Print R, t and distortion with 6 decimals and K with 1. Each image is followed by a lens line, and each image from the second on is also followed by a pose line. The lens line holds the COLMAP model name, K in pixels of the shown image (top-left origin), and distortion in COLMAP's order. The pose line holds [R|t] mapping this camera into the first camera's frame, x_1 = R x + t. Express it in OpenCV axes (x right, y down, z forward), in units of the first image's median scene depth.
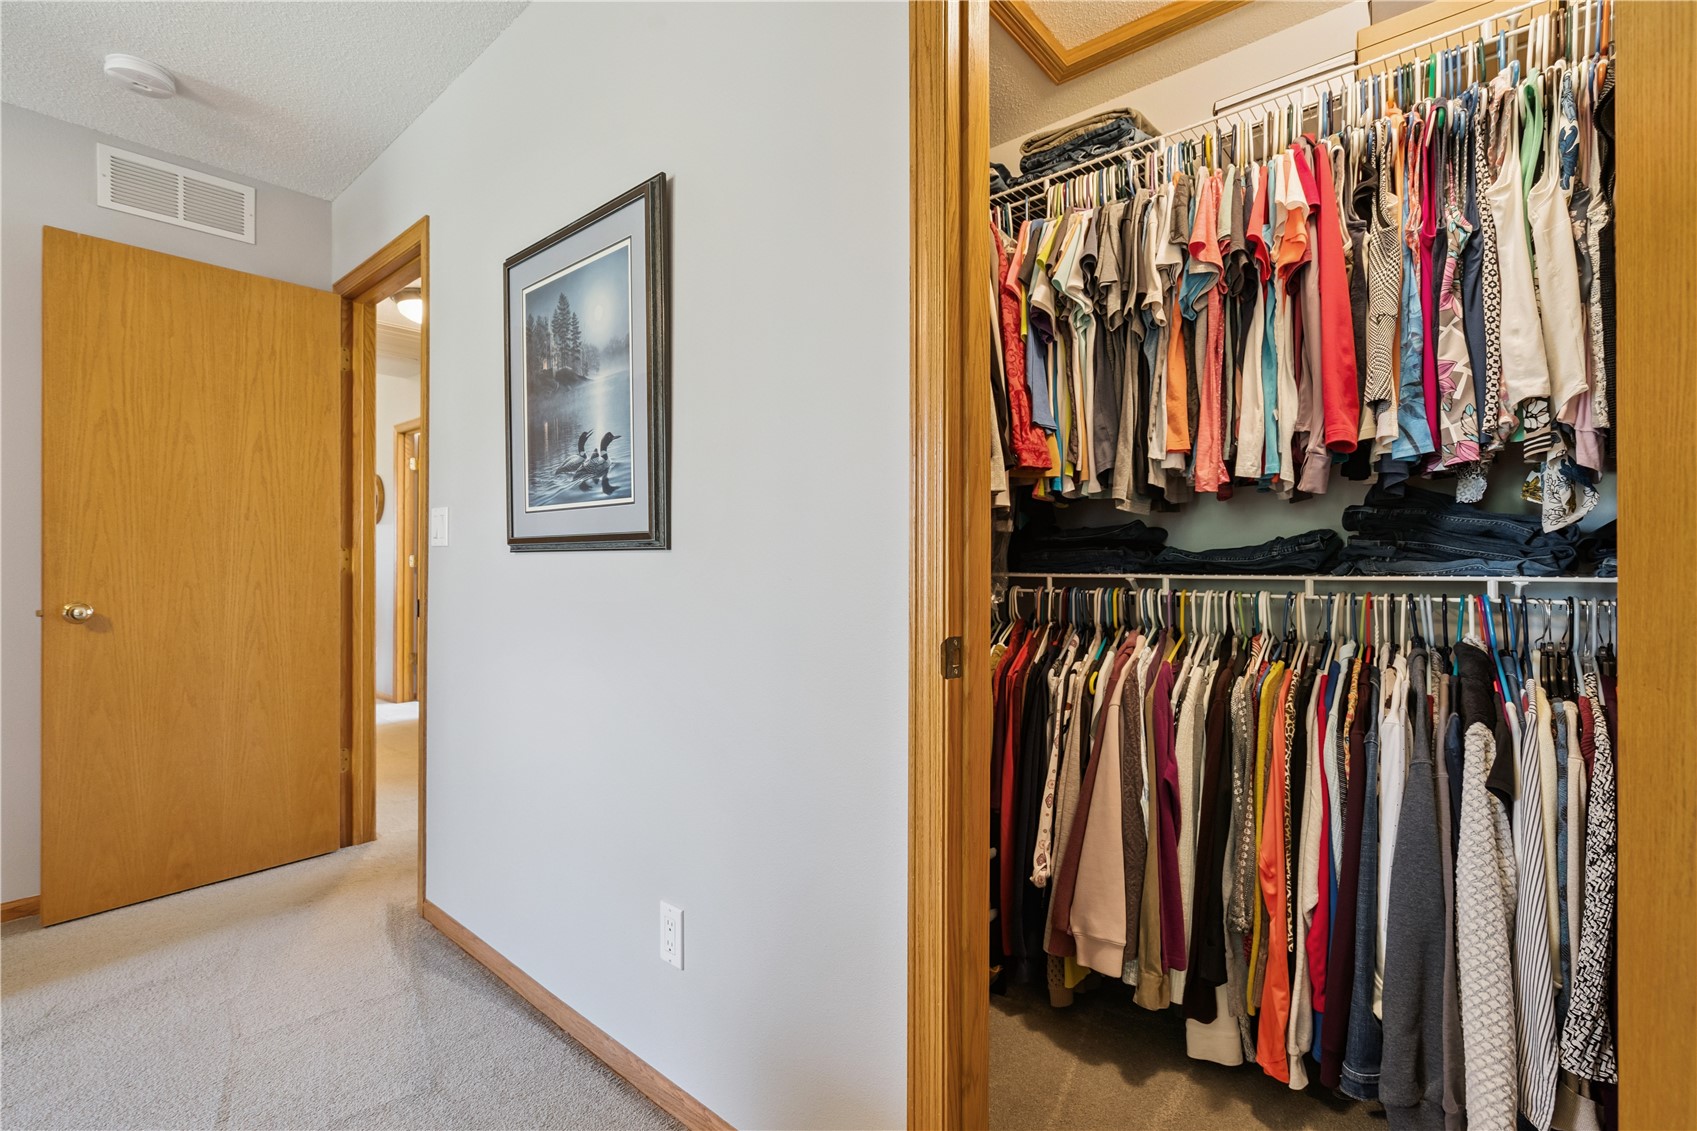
lens RADIAL K [[772.1, 0, 847.5], [0, 772.1, 557.9], [0, 0, 1]] dist [-0.001830, 0.000567]
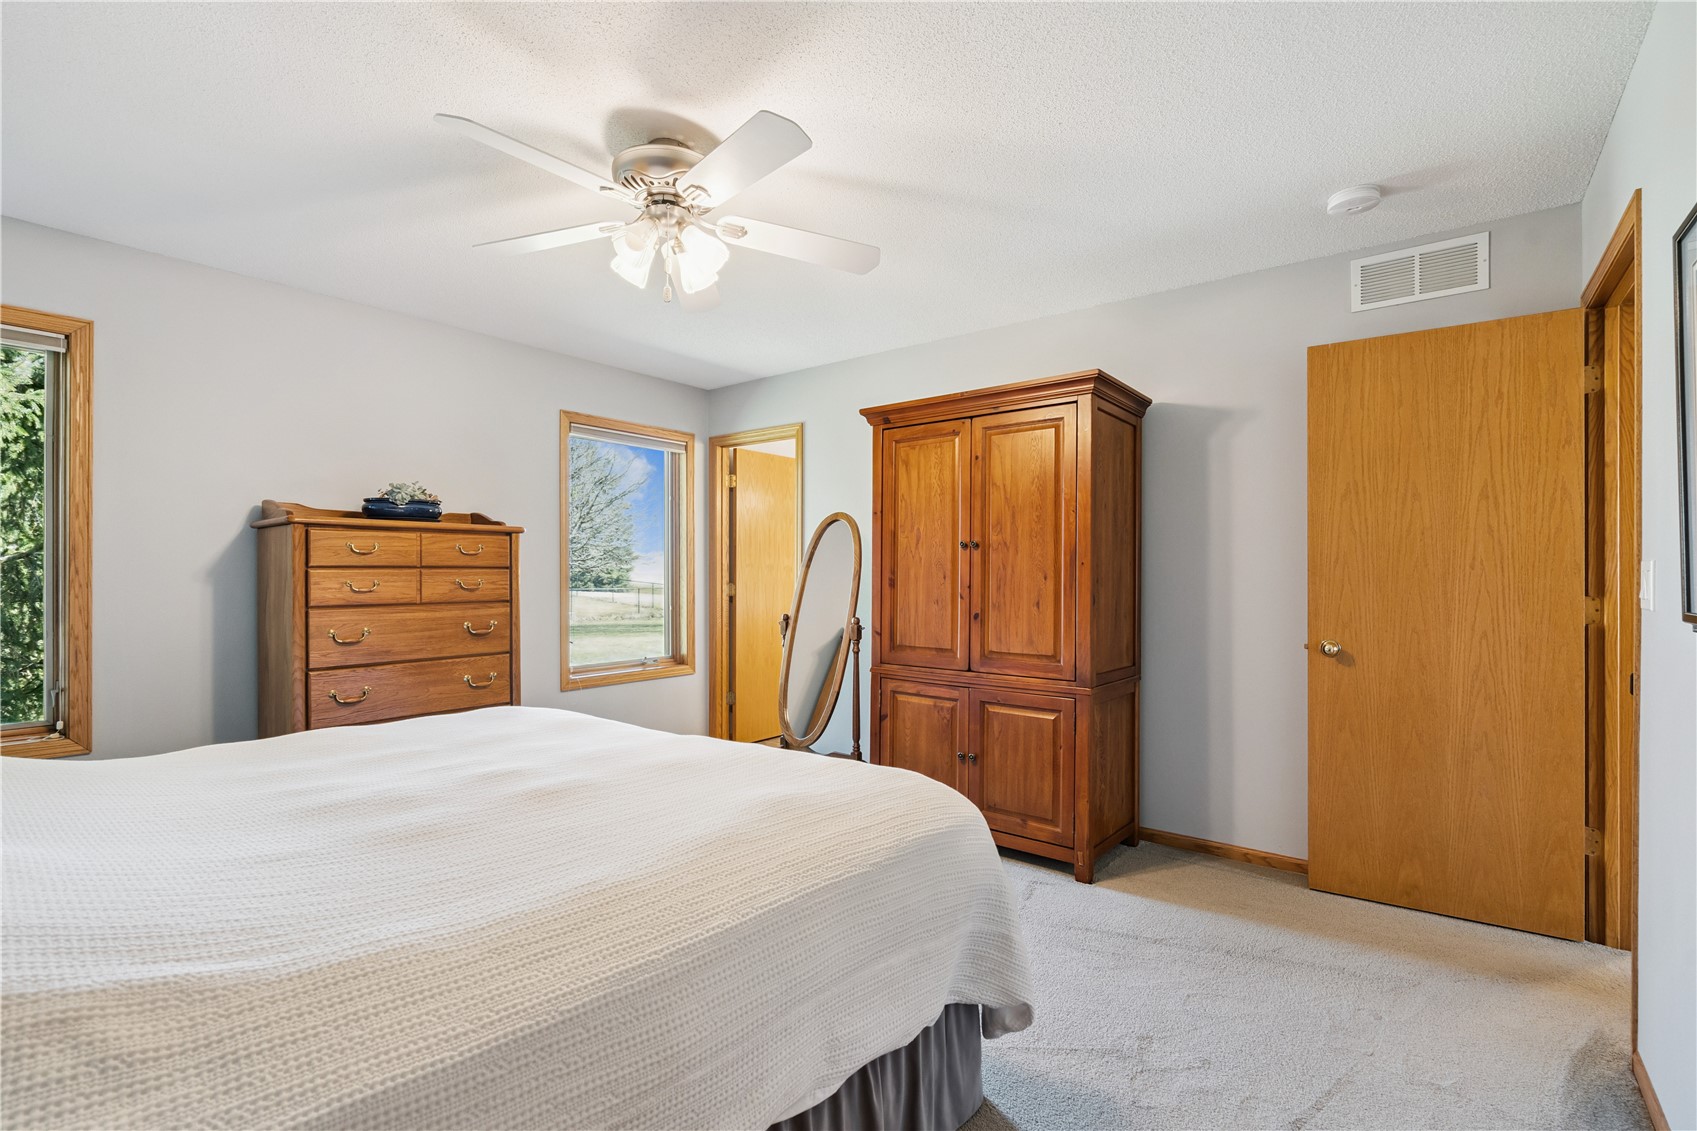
lens RADIAL K [[772.1, 0, 849.2], [0, 772.1, 577.3], [0, 0, 1]] dist [-0.001830, 0.000567]
pose [[0.057933, 0.008914, -0.998281, 0.184556], [0.001741, 0.999958, 0.009030, -0.051246], [0.998319, -0.002261, 0.057915, 0.136410]]
